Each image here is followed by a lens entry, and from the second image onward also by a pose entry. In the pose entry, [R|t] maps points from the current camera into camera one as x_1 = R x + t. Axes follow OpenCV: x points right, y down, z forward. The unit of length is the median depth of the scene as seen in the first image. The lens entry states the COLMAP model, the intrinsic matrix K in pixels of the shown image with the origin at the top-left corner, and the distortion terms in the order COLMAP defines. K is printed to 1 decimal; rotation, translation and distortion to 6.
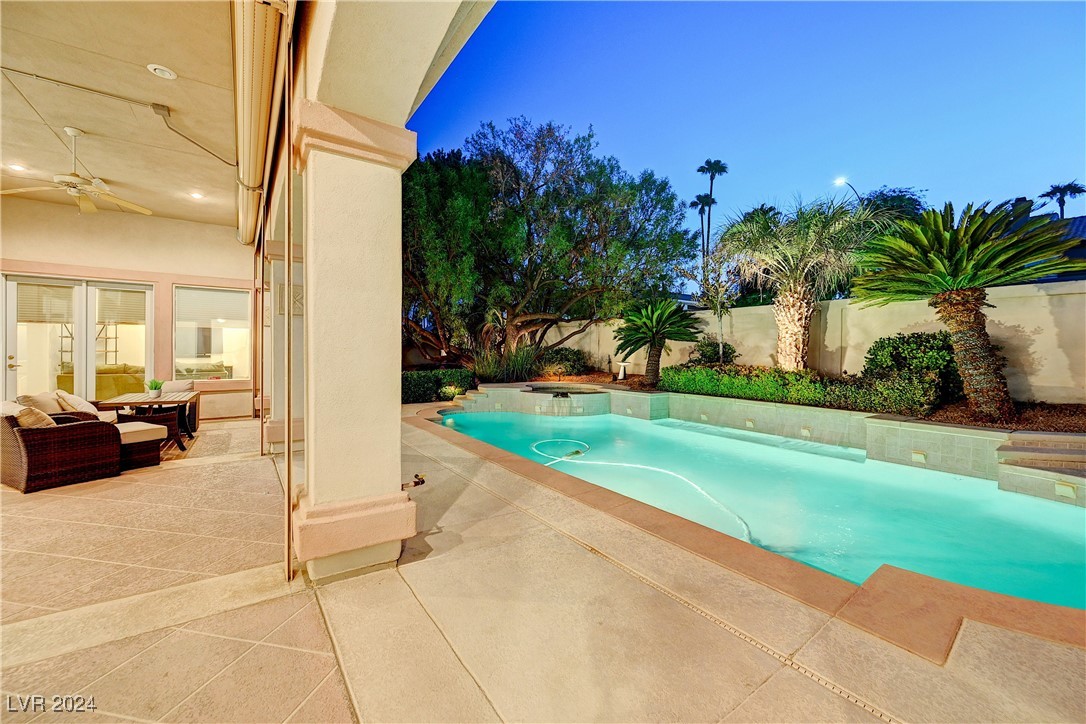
lens RADIAL K [[430.9, 0, 543.0], [0, 430.9, 355.6], [0, 0, 1]] dist [-0.000726, -0.000138]
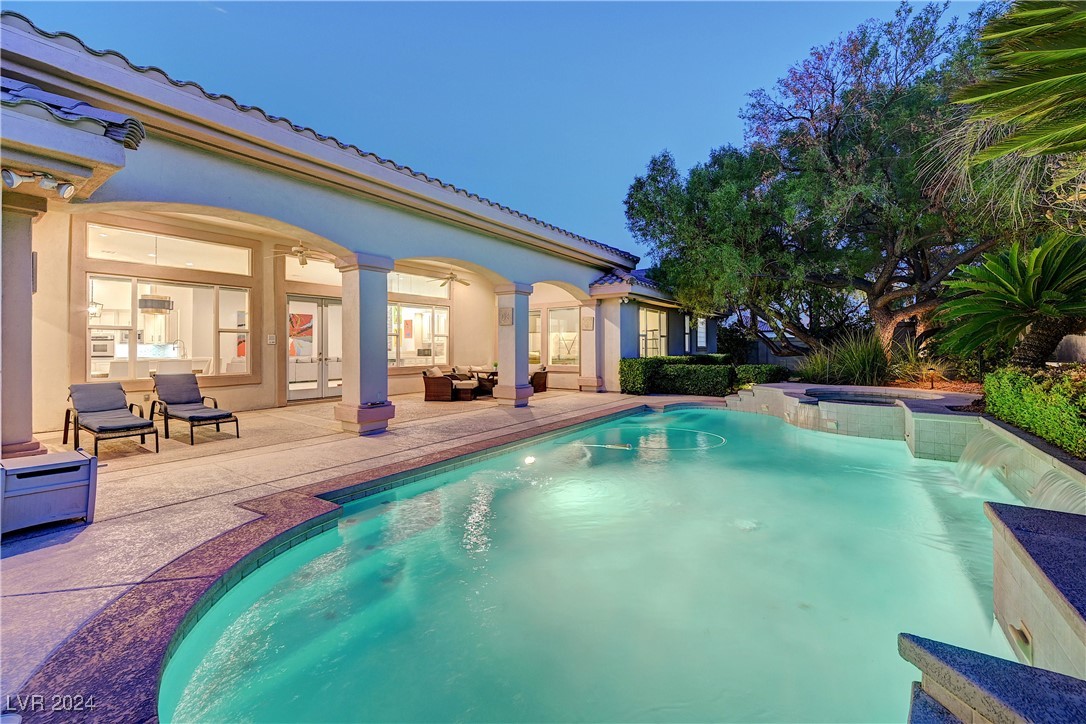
lens RADIAL K [[430.9, 0, 541.4], [0, 430.9, 353.1], [0, 0, 1]] dist [-0.000726, -0.000138]
pose [[0.334552, 0.002858, -0.942373, 0.690358], [-0.004874, 0.999987, 0.001303, 0.009862], [0.942365, 0.004157, 0.334561, 0.352480]]
